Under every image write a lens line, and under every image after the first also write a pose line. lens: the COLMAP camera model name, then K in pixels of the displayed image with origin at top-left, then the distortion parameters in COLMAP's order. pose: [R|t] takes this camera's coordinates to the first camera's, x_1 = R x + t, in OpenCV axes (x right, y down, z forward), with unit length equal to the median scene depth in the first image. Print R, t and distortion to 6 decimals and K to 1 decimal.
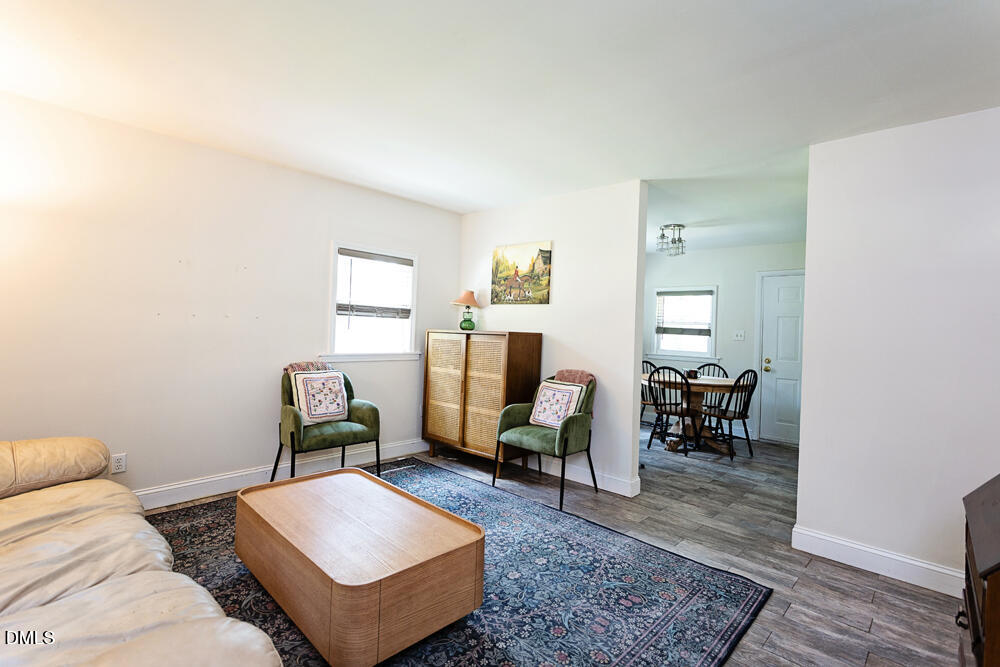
lens RADIAL K [[485.0, 0, 497.4], [0, 485.0, 325.0], [0, 0, 1]] dist [0.002469, 0.001079]
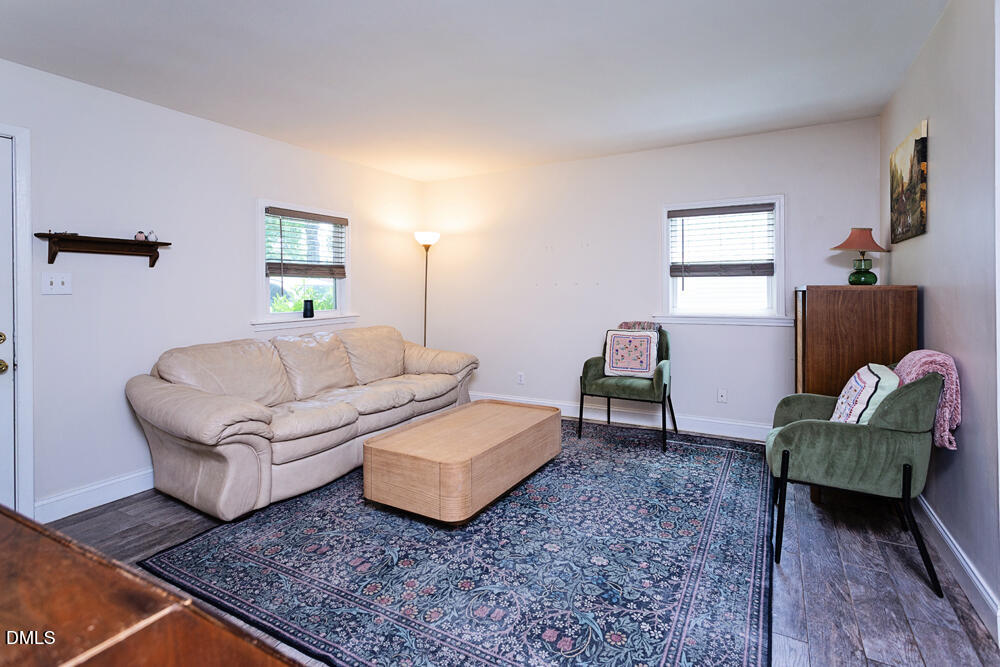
lens RADIAL K [[464.0, 0, 495.6], [0, 464.0, 289.6], [0, 0, 1]] dist [0.002129, 0.000365]
pose [[0.238675, -0.039664, -0.970289, 0.815508], [0.027045, 0.999049, -0.034187, 0.044168], [0.970723, -0.018082, 0.239521, 0.629843]]
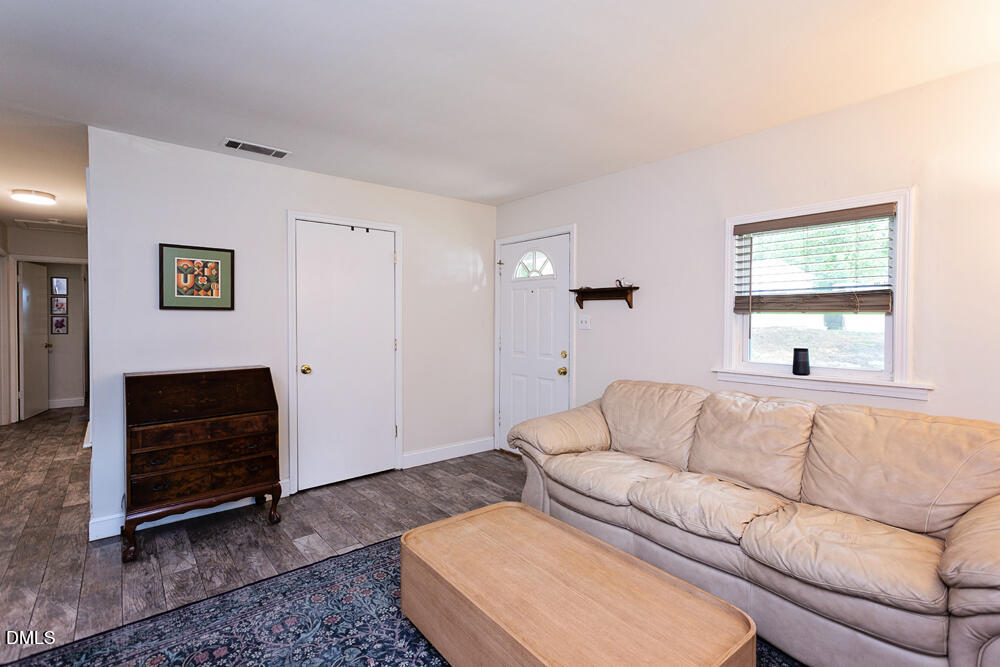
lens RADIAL K [[485.0, 0, 497.4], [0, 485.0, 325.0], [0, 0, 1]] dist [0.002469, 0.001079]
pose [[-0.991761, -0.043077, 0.120641, -0.244635], [-0.041911, 0.999047, 0.012192, -0.023749], [-0.121052, 0.007035, -0.992621, 1.490885]]
